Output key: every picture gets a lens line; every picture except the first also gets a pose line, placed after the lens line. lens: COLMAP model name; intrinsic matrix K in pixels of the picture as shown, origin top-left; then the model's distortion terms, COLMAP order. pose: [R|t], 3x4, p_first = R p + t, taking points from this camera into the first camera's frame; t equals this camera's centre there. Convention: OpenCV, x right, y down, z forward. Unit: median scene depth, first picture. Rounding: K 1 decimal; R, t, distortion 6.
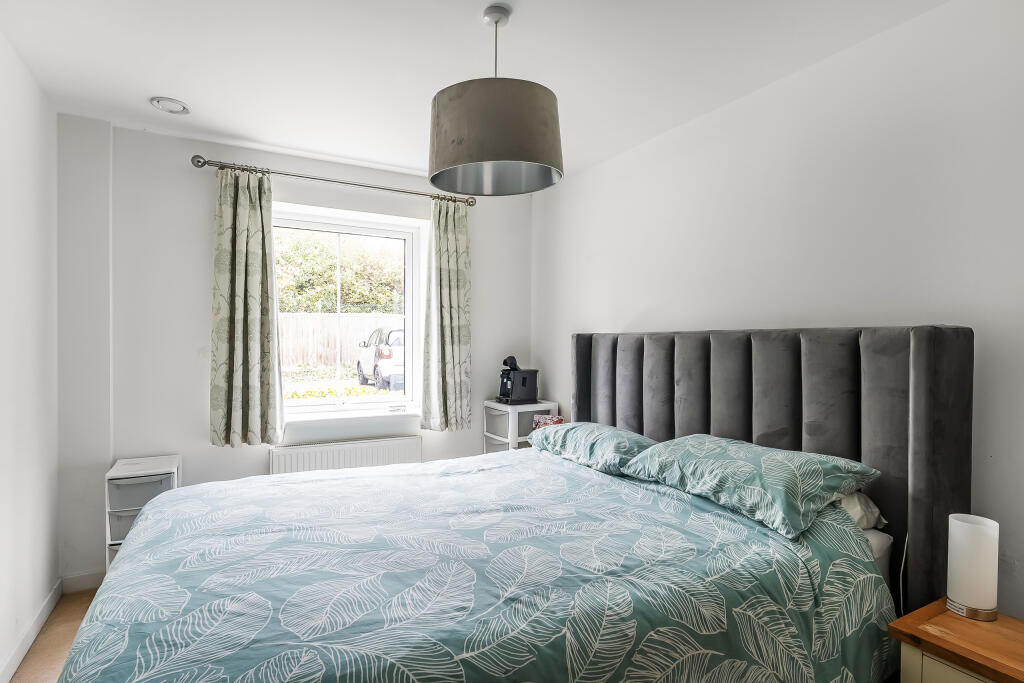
lens RADIAL K [[535.2, 0, 514.1], [0, 535.2, 347.6], [0, 0, 1]] dist [0.000548, -0.000153]
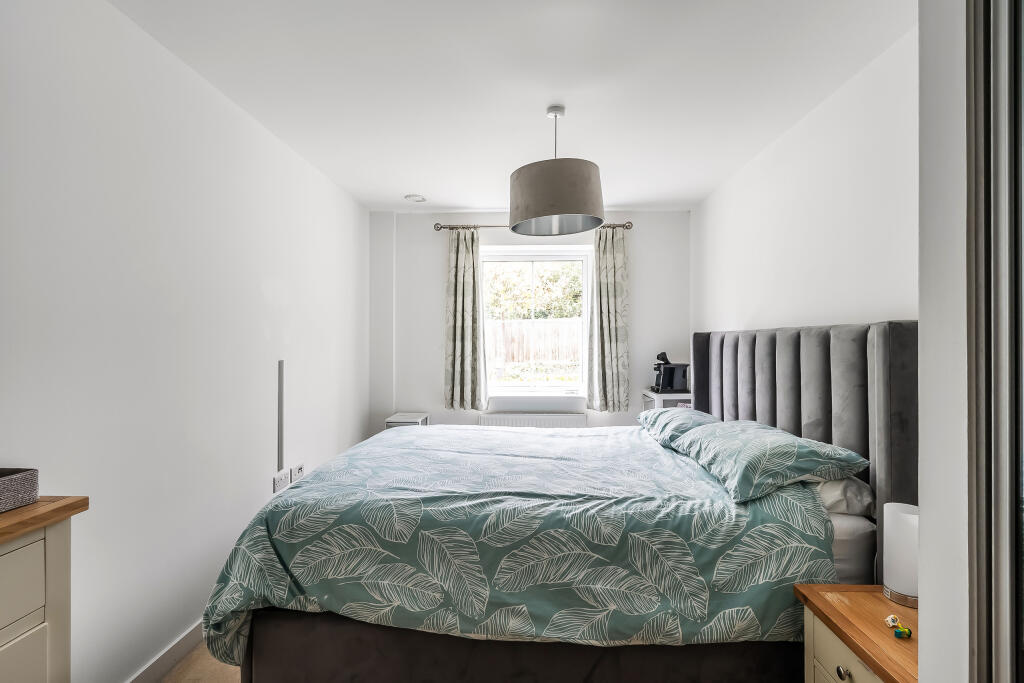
lens RADIAL K [[479.6, 0, 514.6], [0, 479.6, 337.2], [0, 0, 1]] dist [0.000169, 0.000303]
pose [[0.857040, -0.010695, -0.515139, 0.376521], [0.001206, 0.999823, -0.018752, 0.004023], [0.515248, 0.015450, 0.856902, -0.101860]]
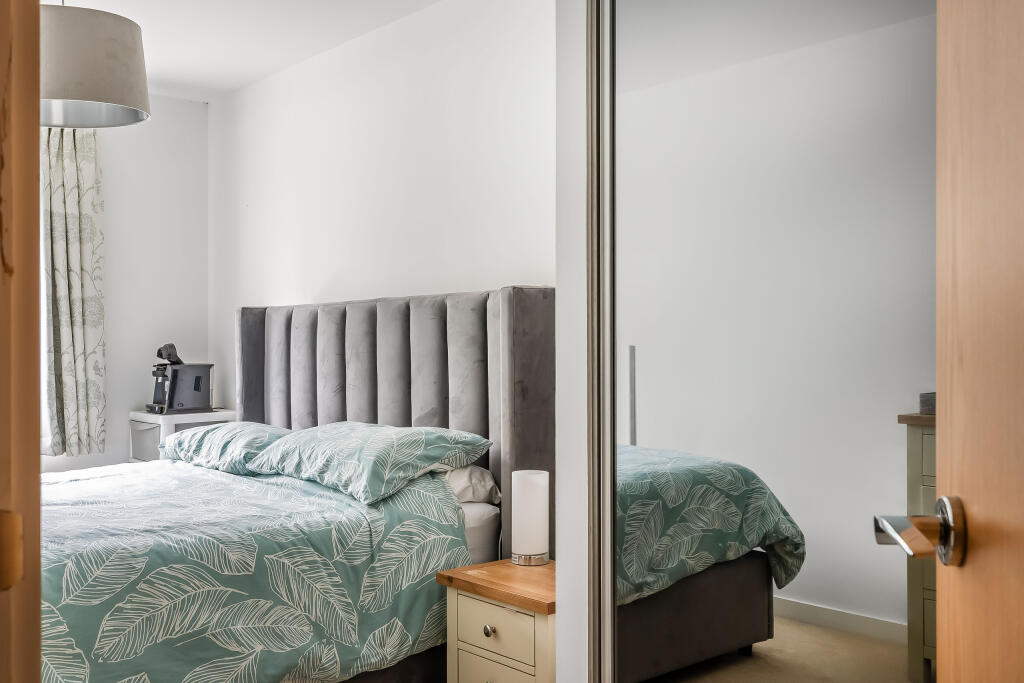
lens RADIAL K [[1021.0, 0, 512.0], [0, 1021.0, 341.5], [0, 0, 1]] dist [0.016250, 0.001246]
pose [[0.980197, -0.009616, 0.197791, 0.237949], [0.012301, 0.999848, -0.012348, 0.050487], [-0.197642, 0.014536, 0.980167, -0.506707]]
